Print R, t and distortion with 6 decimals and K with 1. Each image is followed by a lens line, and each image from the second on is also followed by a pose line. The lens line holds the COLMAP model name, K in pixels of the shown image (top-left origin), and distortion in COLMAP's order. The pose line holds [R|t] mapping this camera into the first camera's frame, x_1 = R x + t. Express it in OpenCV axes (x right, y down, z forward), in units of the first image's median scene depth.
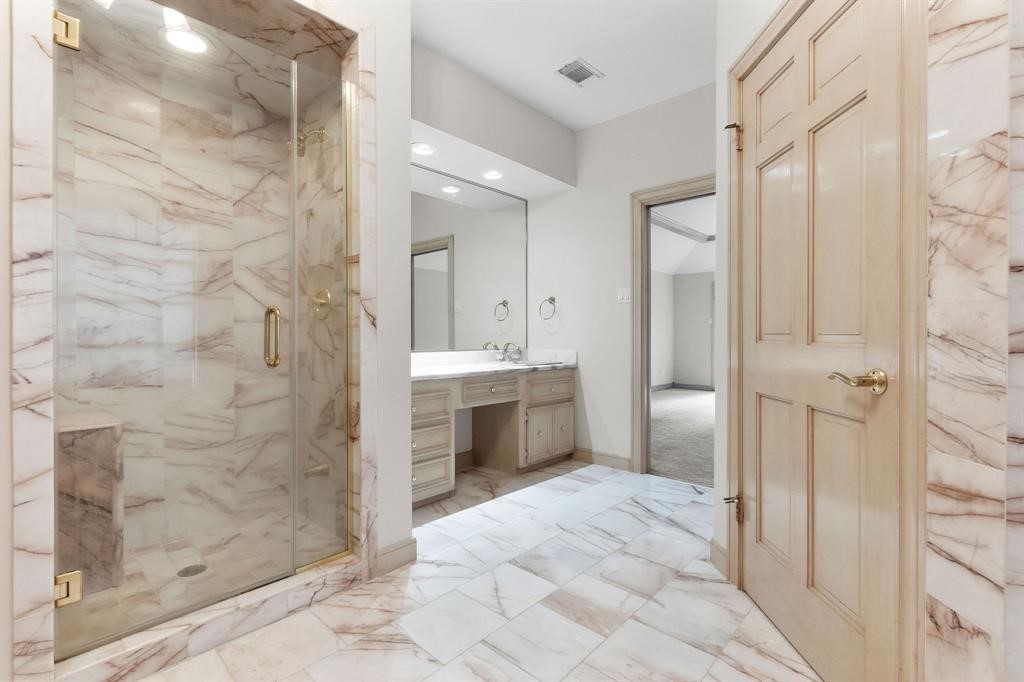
lens RADIAL K [[461.2, 0, 510.8], [0, 461.2, 339.5], [0, 0, 1]] dist [-0.002159, -0.000280]
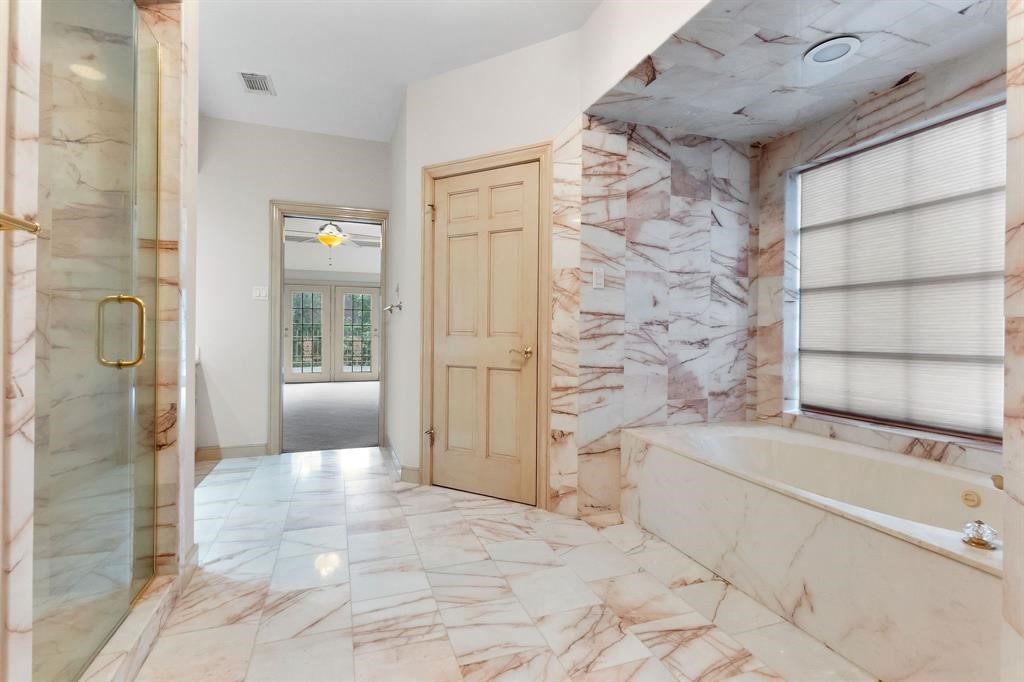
lens RADIAL K [[461.2, 0, 508.5], [0, 461.2, 336.3], [0, 0, 1]] dist [-0.002159, -0.000280]
pose [[0.454402, -0.002695, 0.890793, -1.097466], [-0.002264, 0.999989, 0.004180, -0.001917], [-0.890794, -0.003916, 0.454391, -0.000701]]
